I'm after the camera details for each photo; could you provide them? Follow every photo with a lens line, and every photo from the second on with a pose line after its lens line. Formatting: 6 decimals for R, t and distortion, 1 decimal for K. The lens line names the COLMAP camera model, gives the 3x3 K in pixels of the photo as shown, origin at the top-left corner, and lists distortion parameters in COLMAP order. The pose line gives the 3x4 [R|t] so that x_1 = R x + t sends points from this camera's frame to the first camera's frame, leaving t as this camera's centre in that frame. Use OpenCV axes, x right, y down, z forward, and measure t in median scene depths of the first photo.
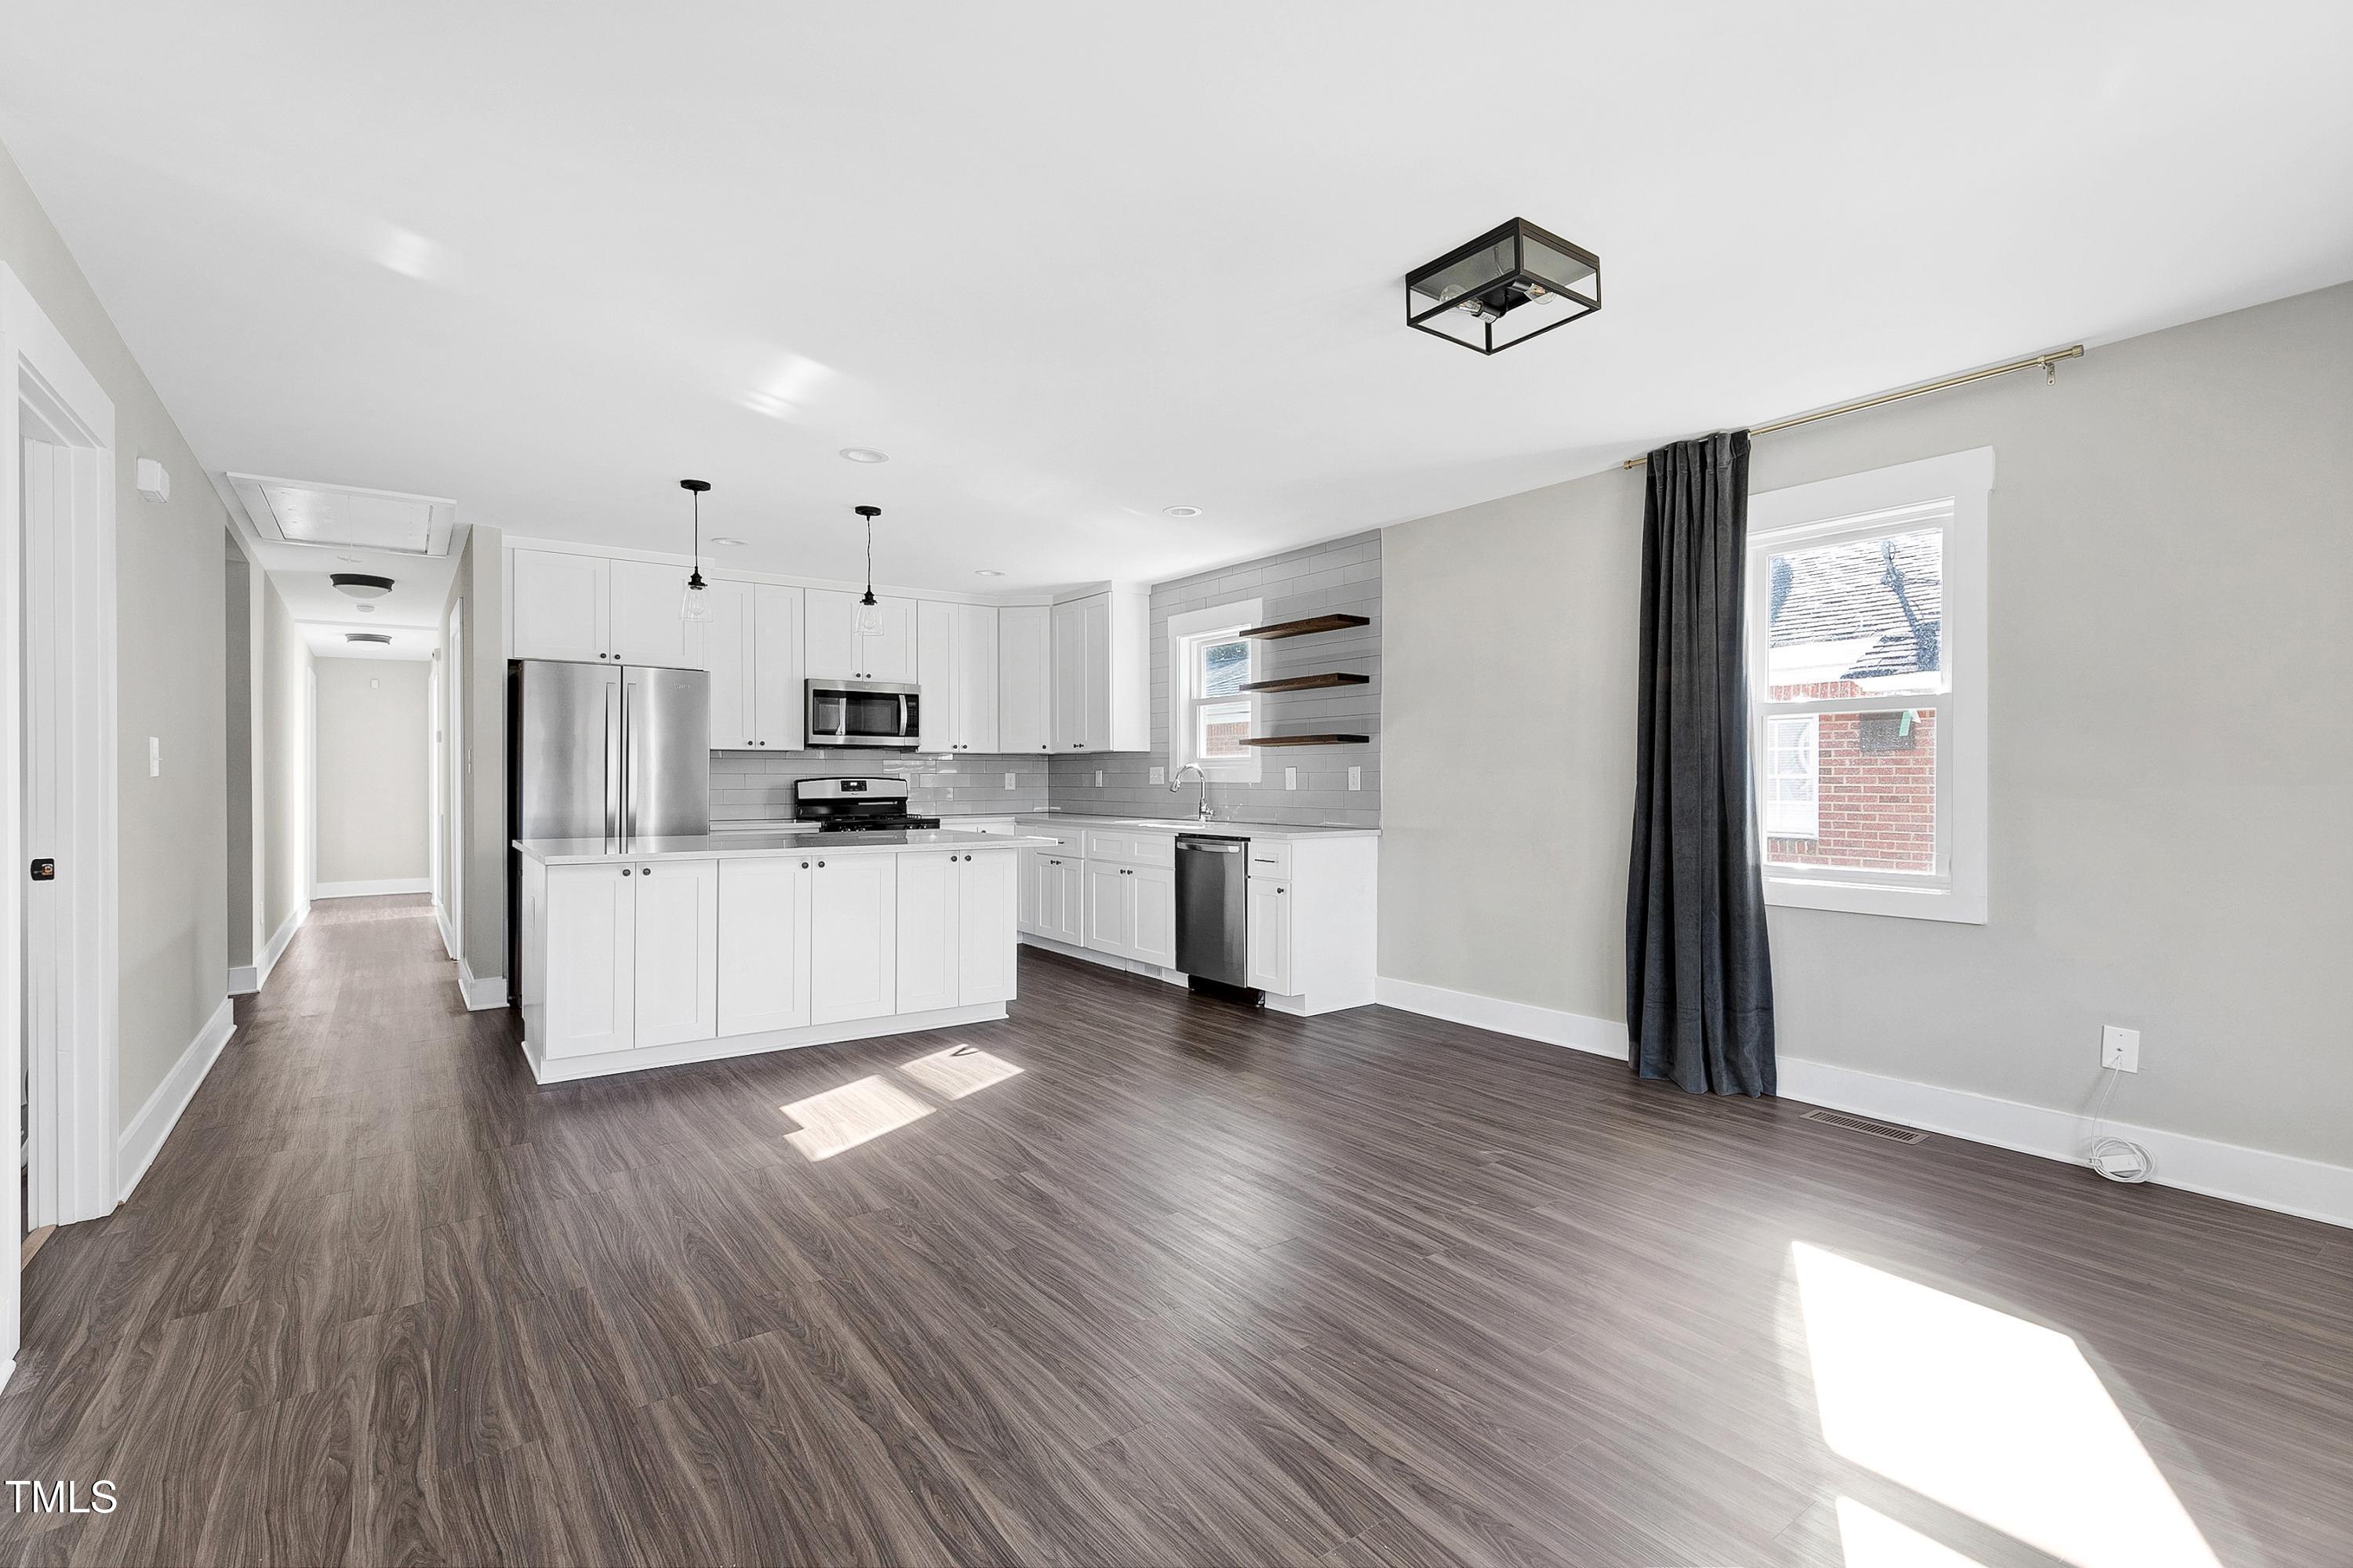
lens RADIAL K [[1080.4, 0, 1170.4], [0, 1080.4, 779.4], [0, 0, 1]] dist [0.007105, -0.001925]
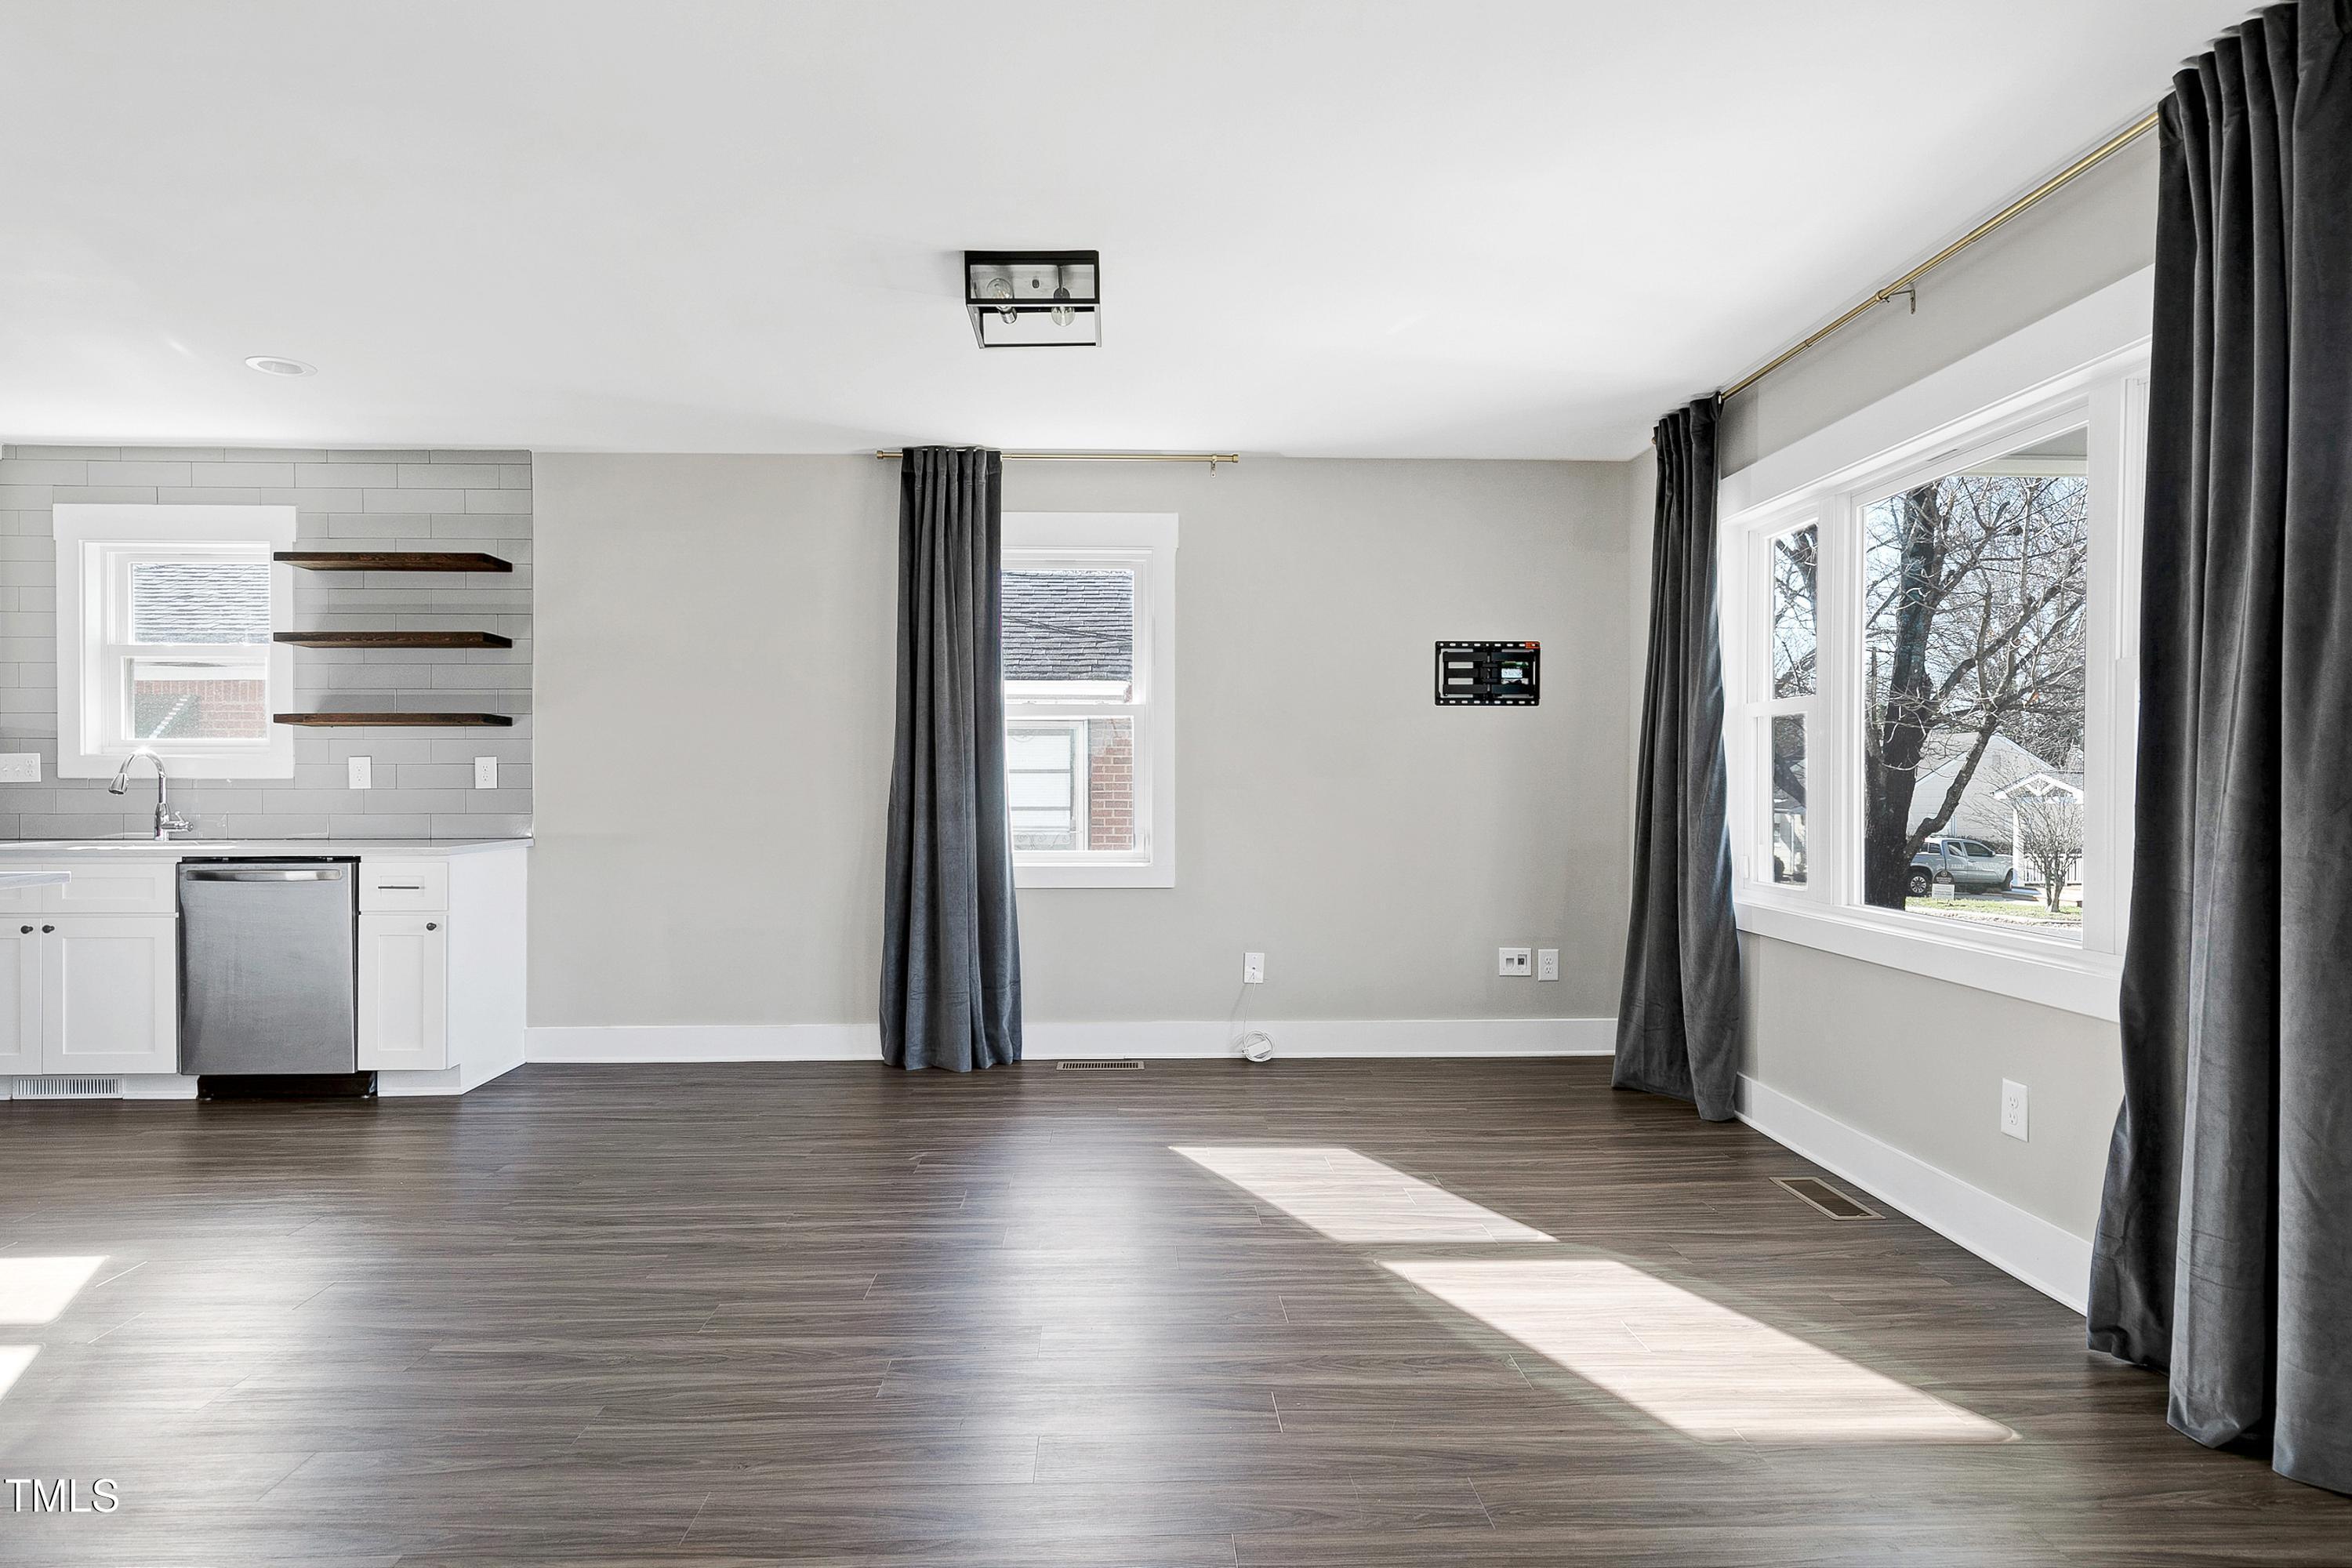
lens RADIAL K [[1286.4, 0, 1187.3], [0, 1286.4, 788.1], [0, 0, 1]] dist [-0.000546, -0.002354]
pose [[0.554178, -0.005212, 0.832382, -0.311784], [0.000088, 0.999981, 0.006203, 0.004448], [-0.832398, -0.003365, 0.554168, 0.092617]]
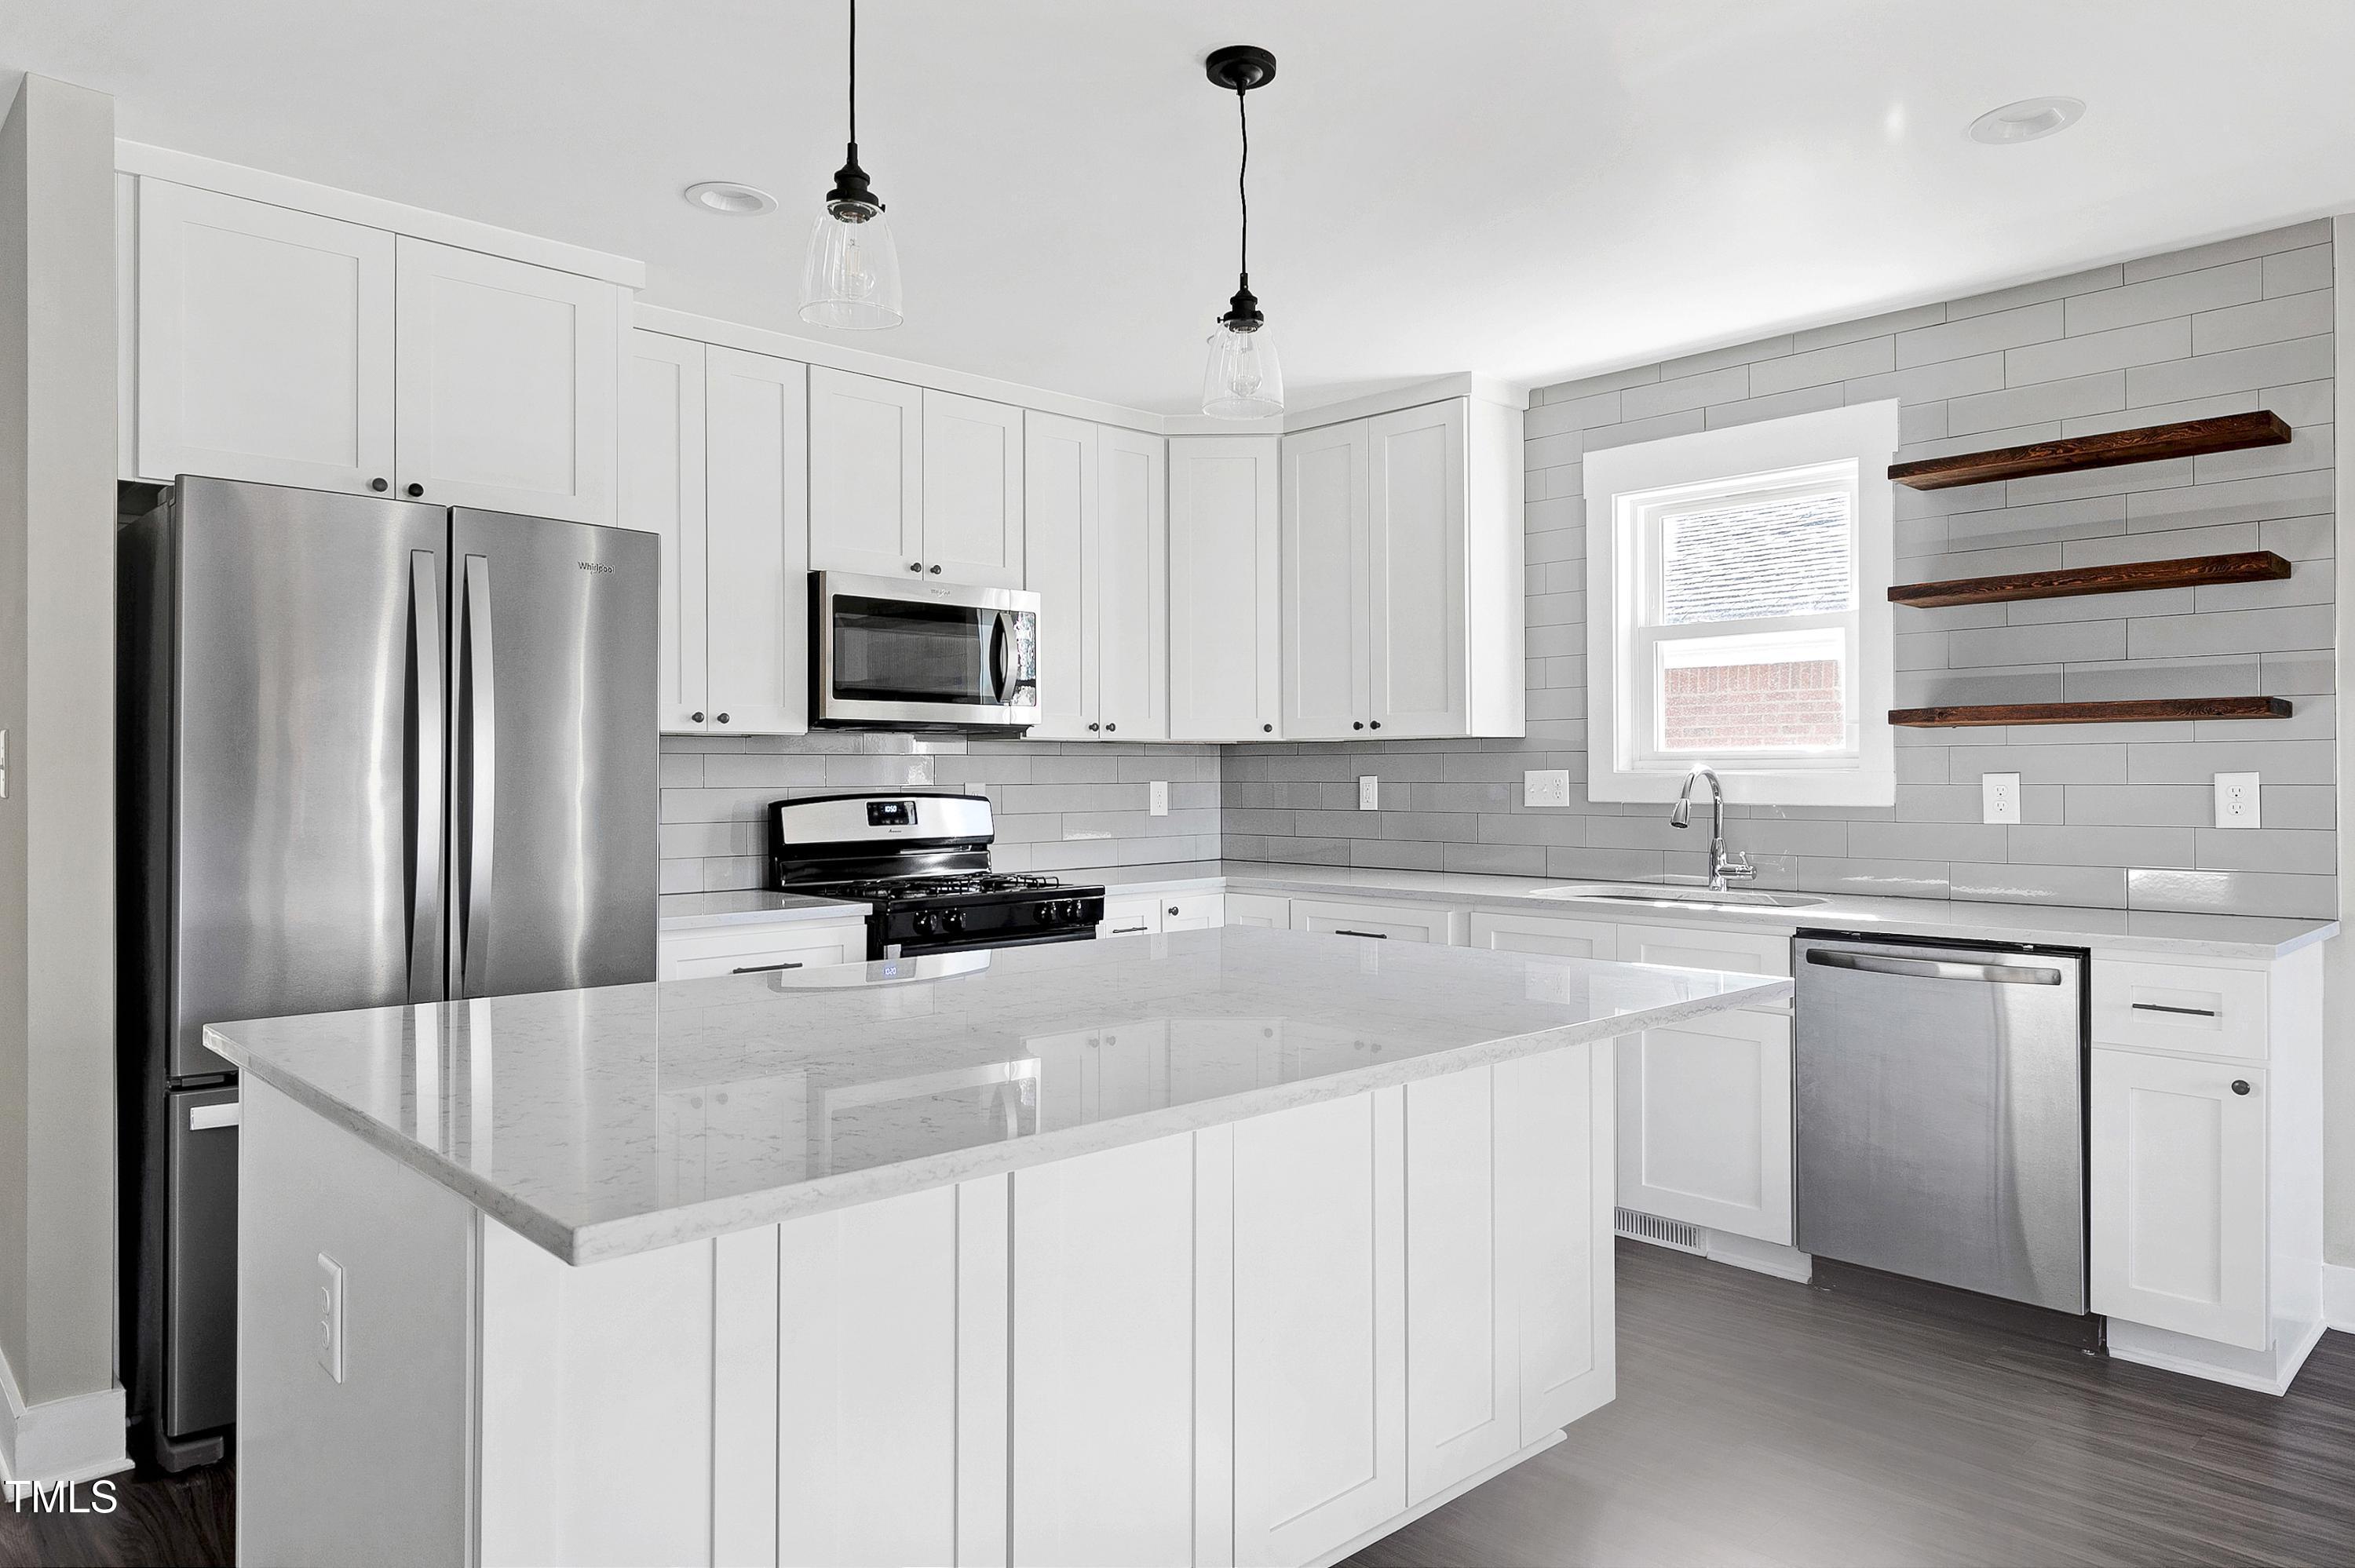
lens RADIAL K [[1495.9, 0, 1166.9], [0, 1495.9, 763.8], [0, 0, 1]] dist [0.006017, -0.006582]
pose [[0.990921, -0.001918, 0.134431, -0.340011], [0.002907, 0.999970, -0.007162, -0.012721], [-0.134413, 0.007487, 0.990897, 0.469232]]
